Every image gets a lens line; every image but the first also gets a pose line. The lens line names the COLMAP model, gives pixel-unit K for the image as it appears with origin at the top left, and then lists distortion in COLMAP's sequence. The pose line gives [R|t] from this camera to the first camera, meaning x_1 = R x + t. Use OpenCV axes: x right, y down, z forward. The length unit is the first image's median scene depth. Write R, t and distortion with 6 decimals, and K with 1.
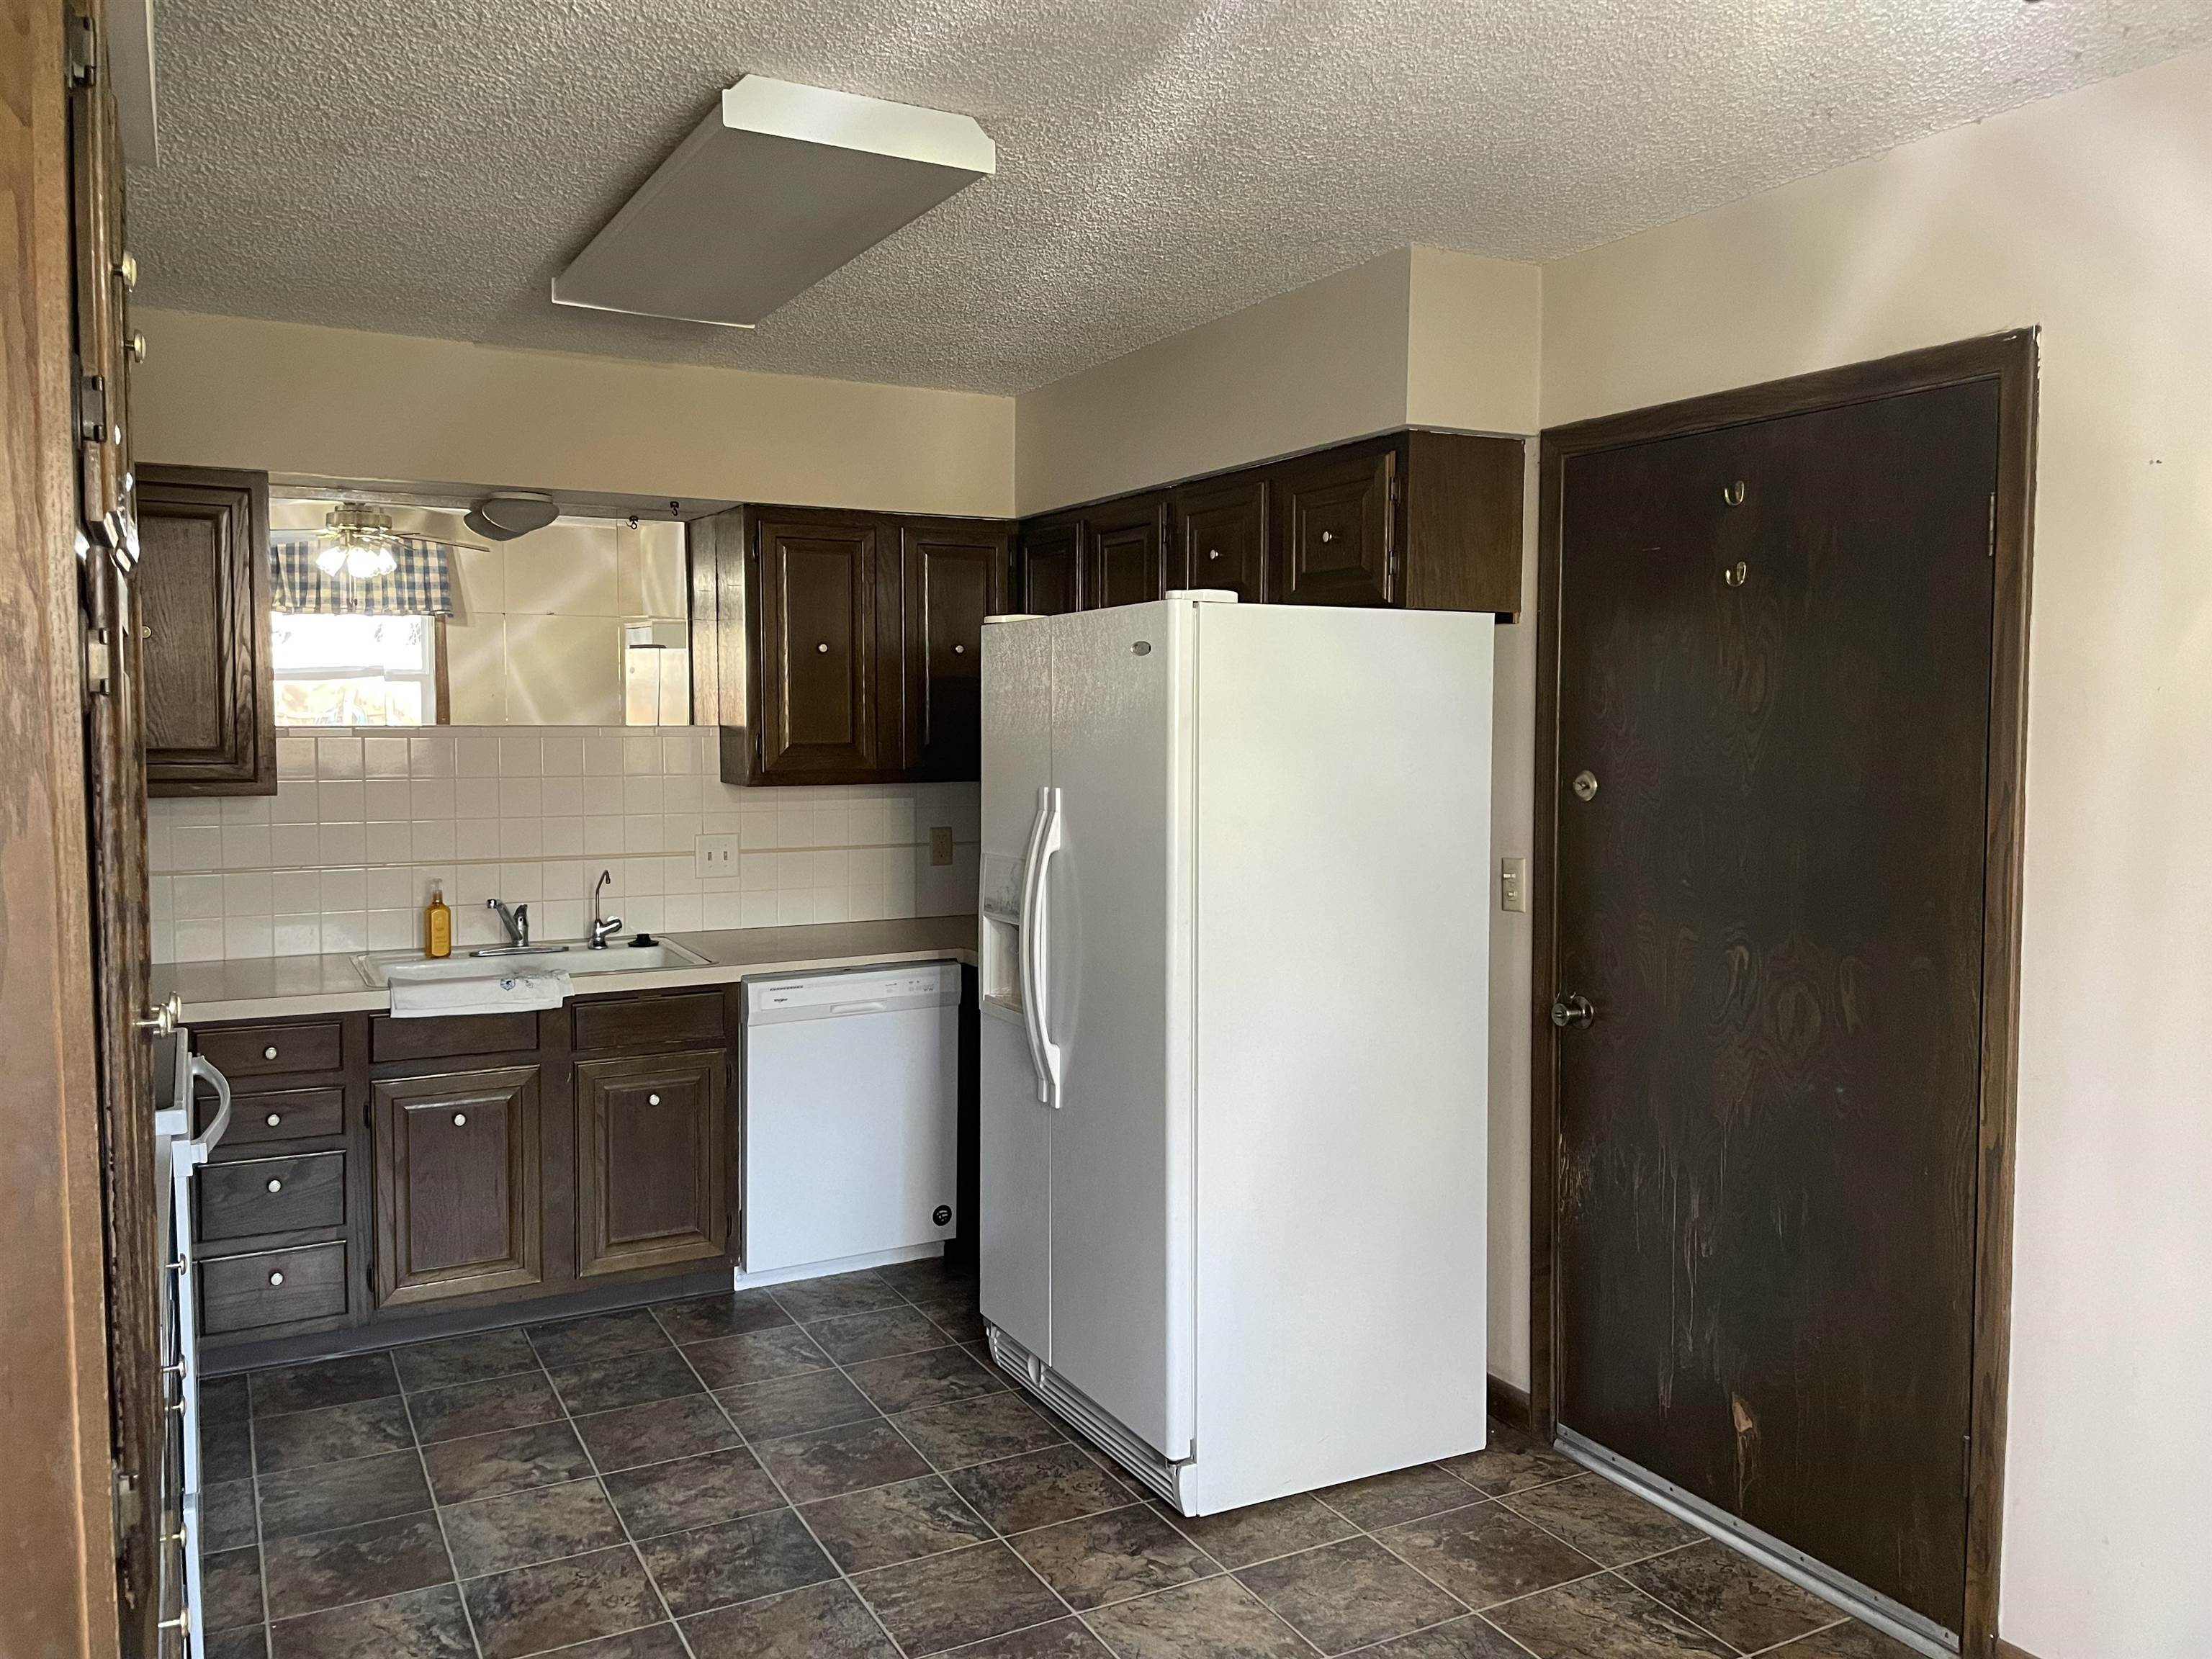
lens RADIAL K [[1664.7, 0, 1106.0], [0, 1664.7, 829.5], [0, 0, 1]] dist [0.041508, -0.089518]
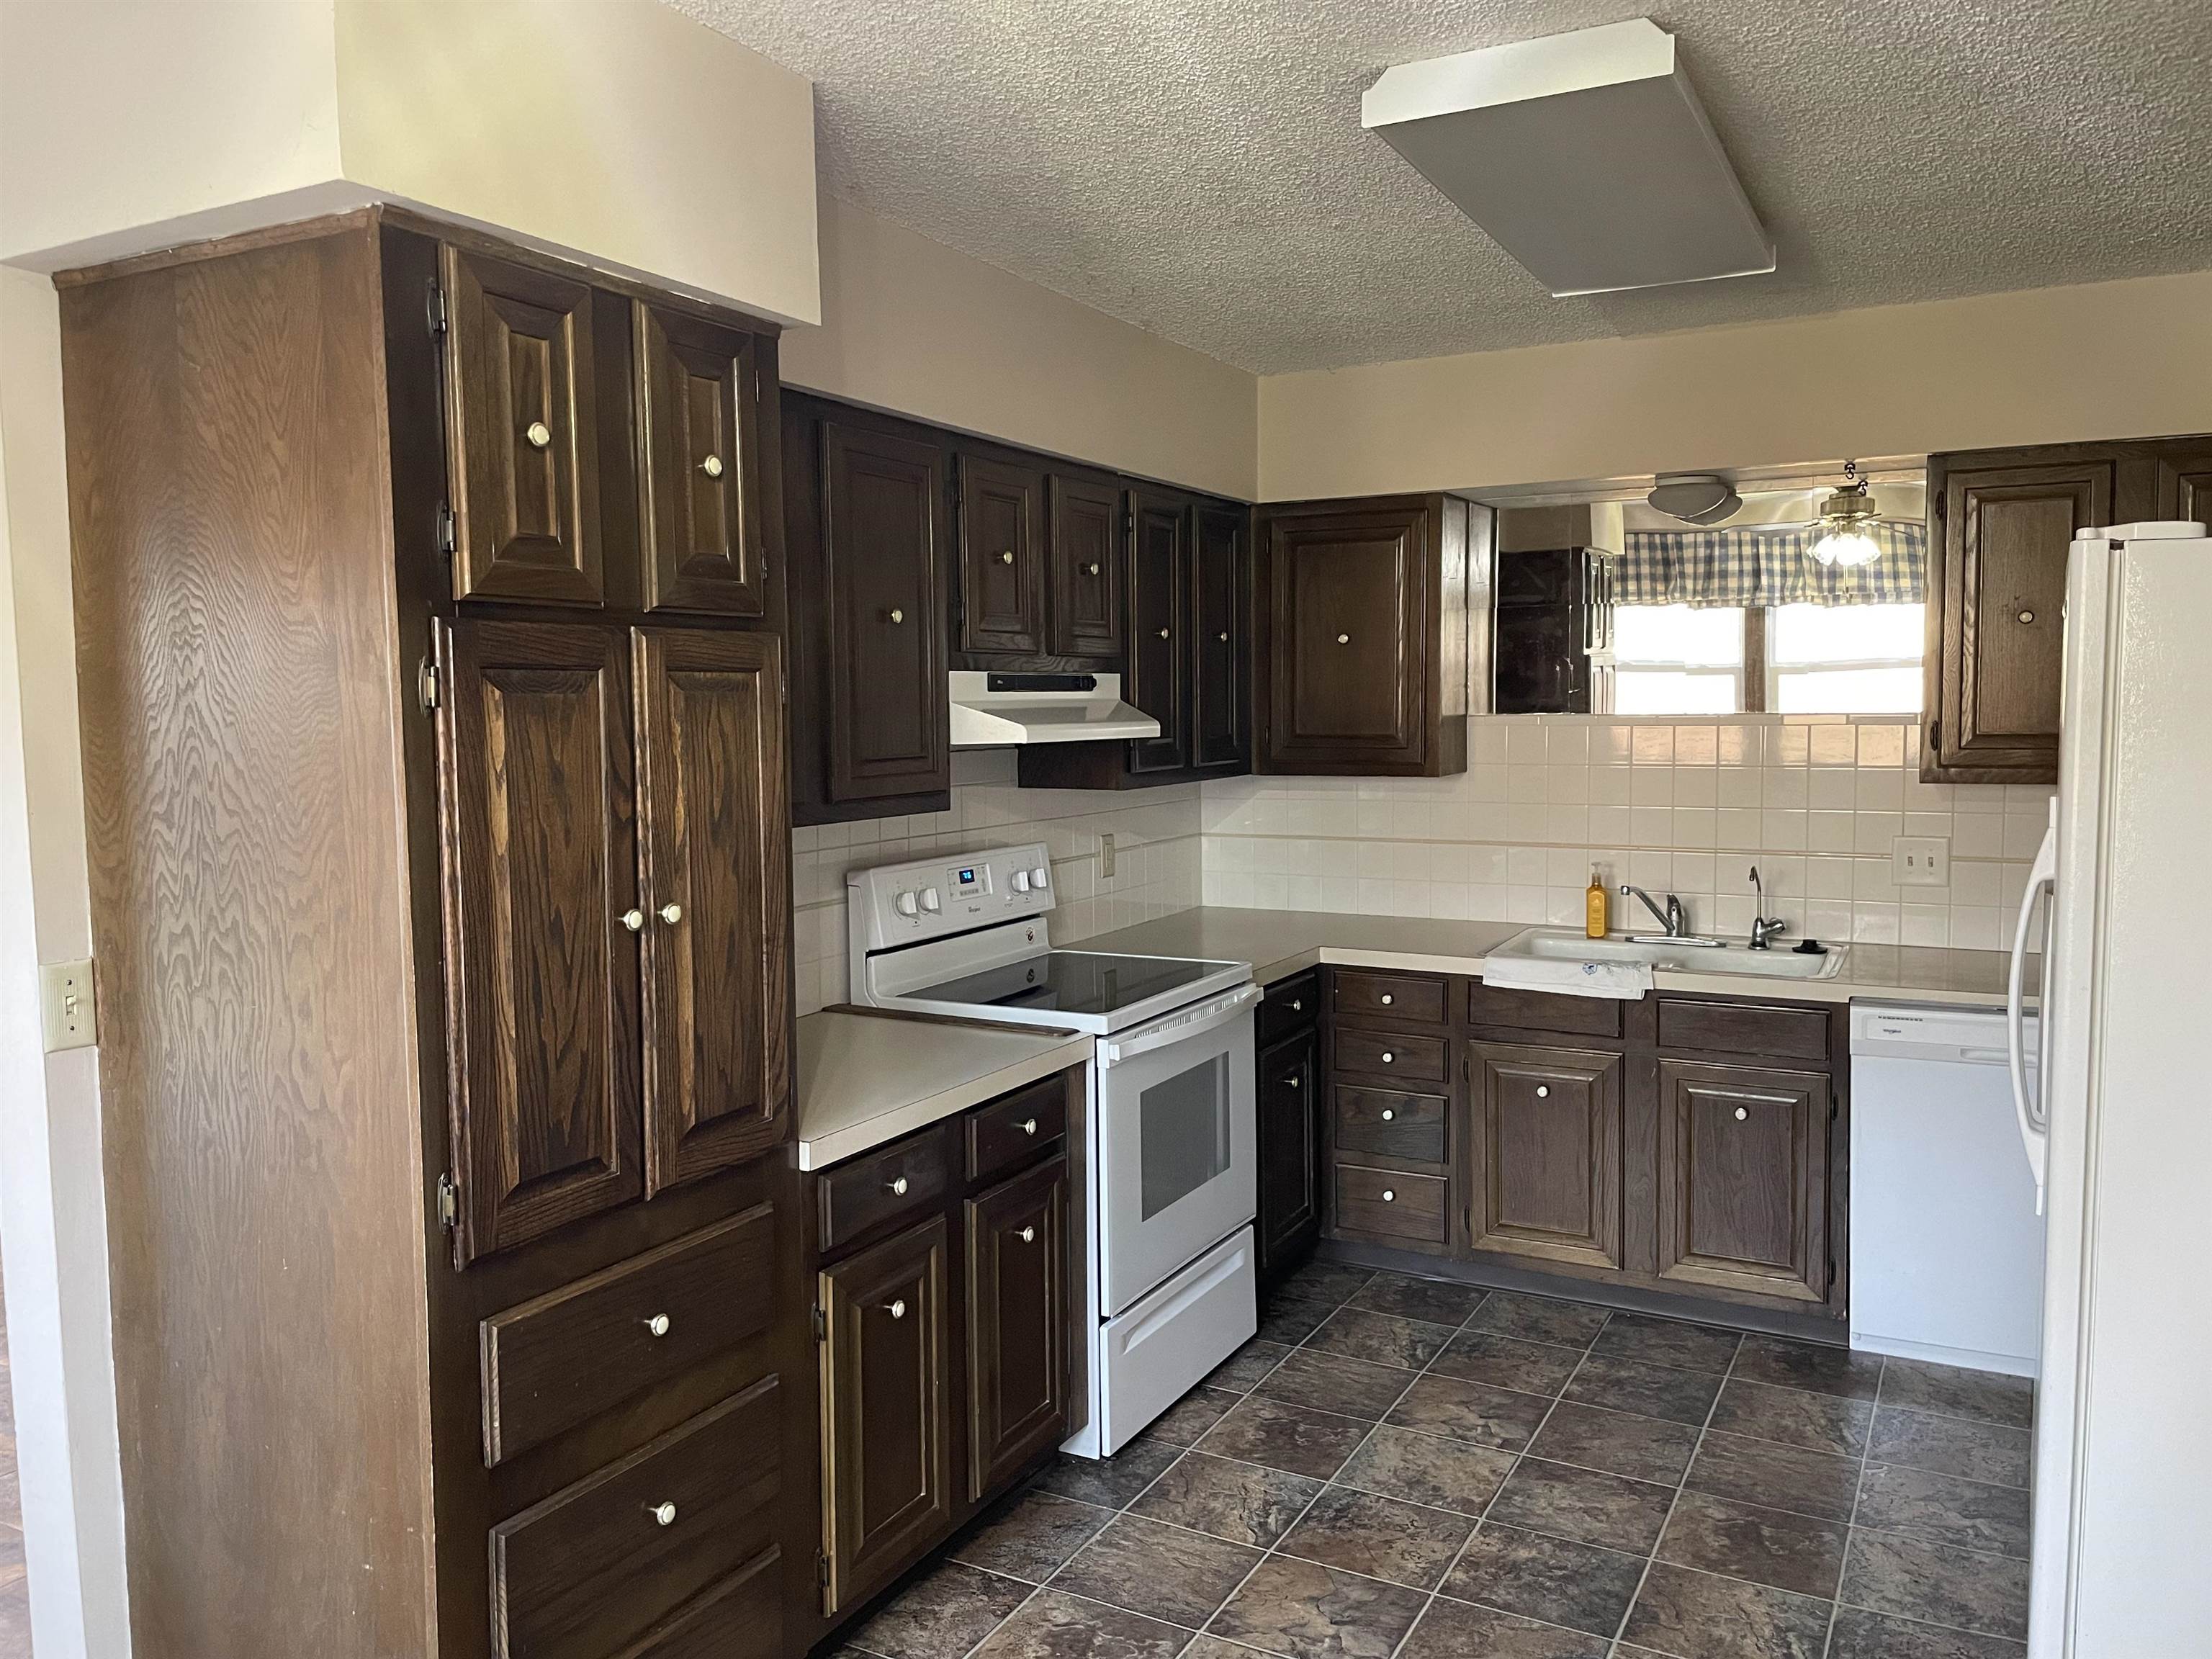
lens RADIAL K [[1681.0, 0, 1106.0], [0, 1681.0, 829.5], [0, 0, 1]] dist [0.094217, -0.129807]
pose [[0.544821, 0.055663, -0.836703, 0.326601], [-0.050626, 0.998158, 0.033439, -0.011412], [0.837023, 0.024141, 0.546635, 0.173901]]
